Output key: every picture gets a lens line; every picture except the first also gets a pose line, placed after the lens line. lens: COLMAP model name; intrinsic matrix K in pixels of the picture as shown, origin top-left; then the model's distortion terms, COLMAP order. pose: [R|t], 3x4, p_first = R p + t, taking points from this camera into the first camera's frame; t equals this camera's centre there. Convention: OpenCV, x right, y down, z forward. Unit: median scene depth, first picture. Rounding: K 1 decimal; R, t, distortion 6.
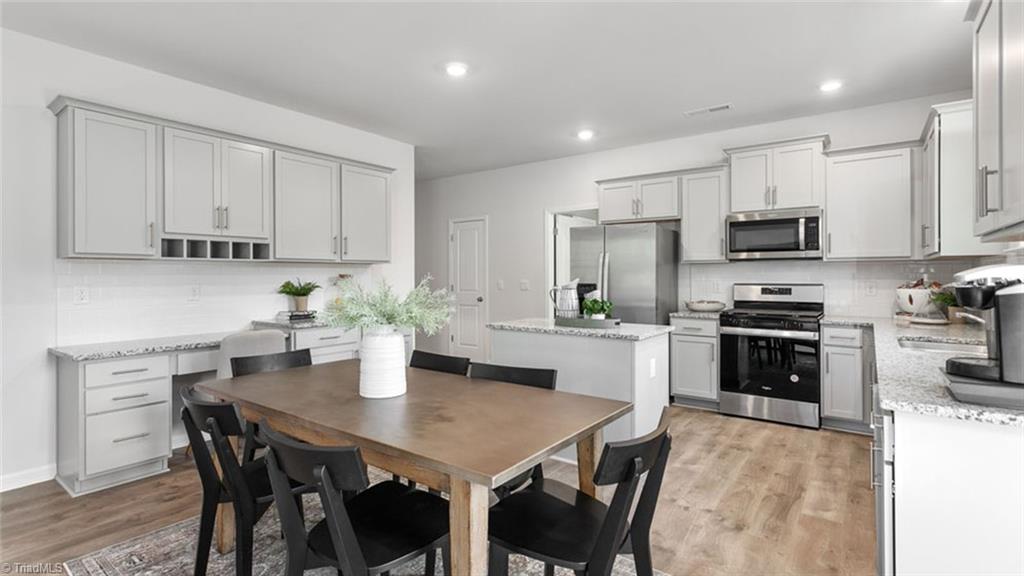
lens RADIAL K [[487.5, 0, 512.0], [0, 487.5, 284.9], [0, 0, 1]] dist [-0.000031, -0.000151]
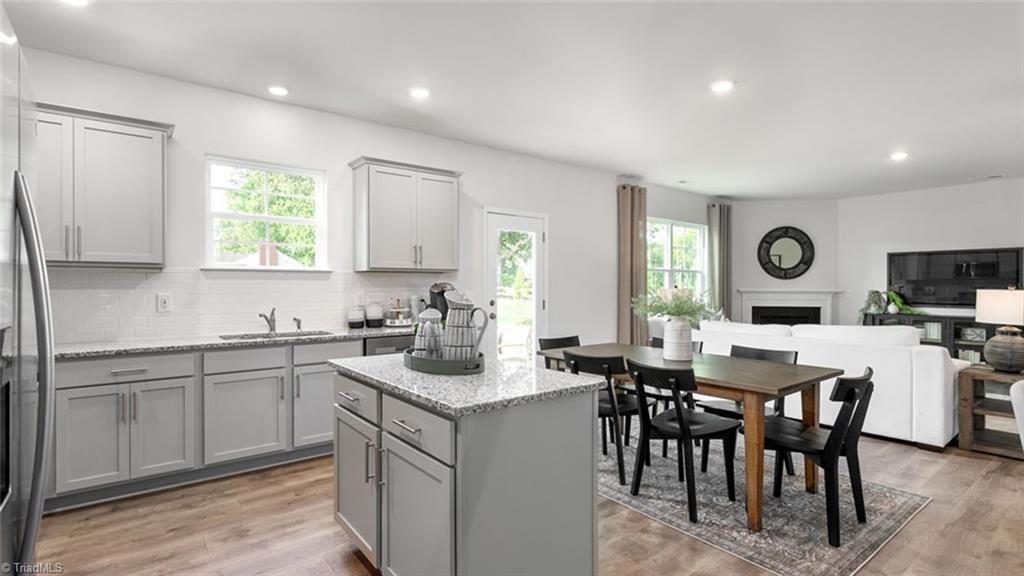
lens RADIAL K [[487.5, 0, 512.0], [0, 487.5, 284.9], [0, 0, 1]] dist [-0.000031, -0.000151]
pose [[-0.961897, -0.000050, 0.273413, -0.097981], [0.005579, 0.999788, 0.019811, -0.031726], [-0.273356, 0.020581, -0.961693, 1.541480]]
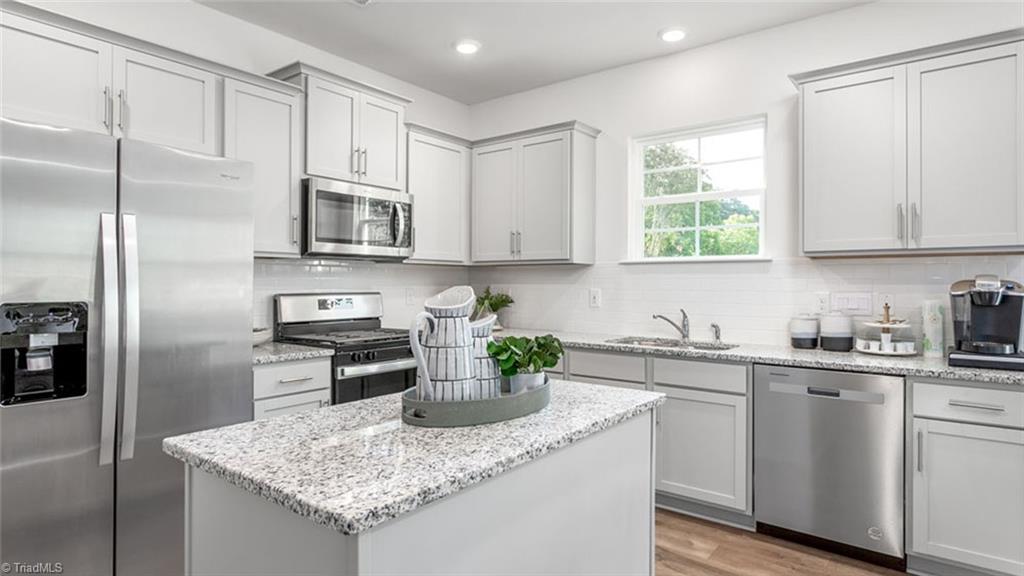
lens RADIAL K [[549.2, 0, 512.3], [0, 549.2, 283.1], [0, 0, 1]] dist [-0.003933, -0.000816]
pose [[0.023289, -0.000448, 0.999729, -0.265028], [0.019119, 0.999817, 0.000003, -0.014190], [-0.999546, 0.019114, 0.023293, 0.935329]]
